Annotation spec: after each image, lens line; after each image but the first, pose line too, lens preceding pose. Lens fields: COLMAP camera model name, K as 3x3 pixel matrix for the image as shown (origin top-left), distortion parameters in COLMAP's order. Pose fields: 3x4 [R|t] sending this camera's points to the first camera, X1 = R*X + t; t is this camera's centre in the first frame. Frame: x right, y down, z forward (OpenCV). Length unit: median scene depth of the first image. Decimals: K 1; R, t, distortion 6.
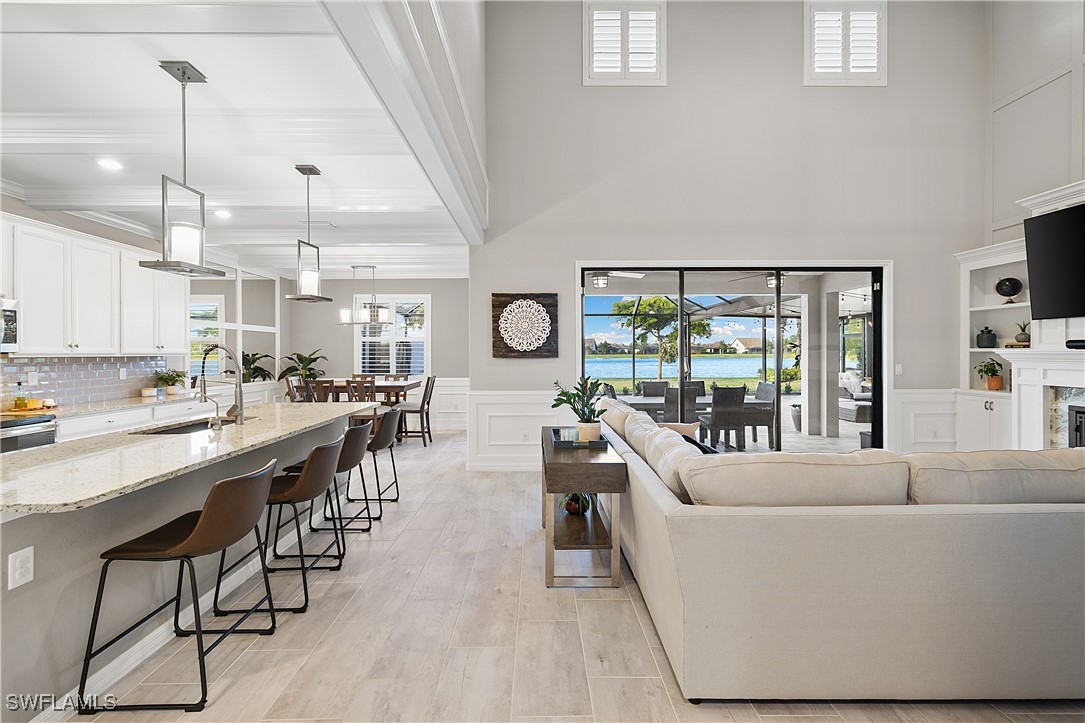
lens RADIAL K [[466.5, 0, 542.1], [0, 466.5, 353.5], [0, 0, 1]] dist [-0.001301, 0.004899]
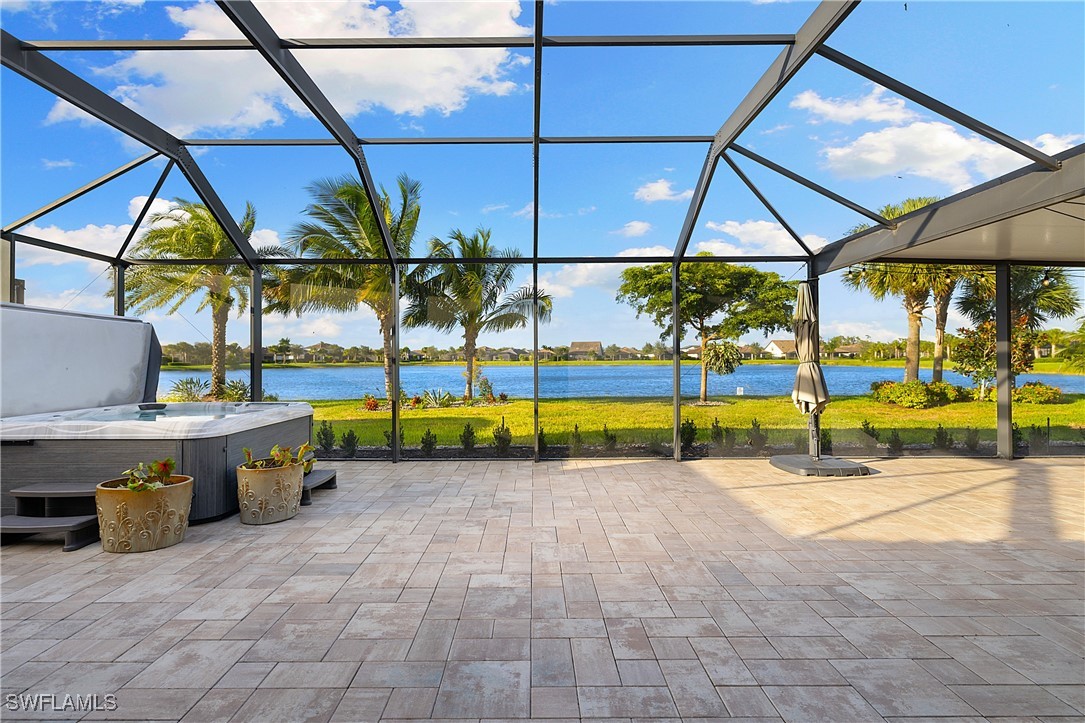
lens RADIAL K [[533.7, 0, 536.3], [0, 533.7, 358.7], [0, 0, 1]] dist [0.001776, 0.002588]
pose [[0.999949, -0.001738, -0.009926, 0.235098], [0.001719, 0.999997, -0.001881, 0.013215], [0.009929, 0.001864, 0.999949, 1.607750]]
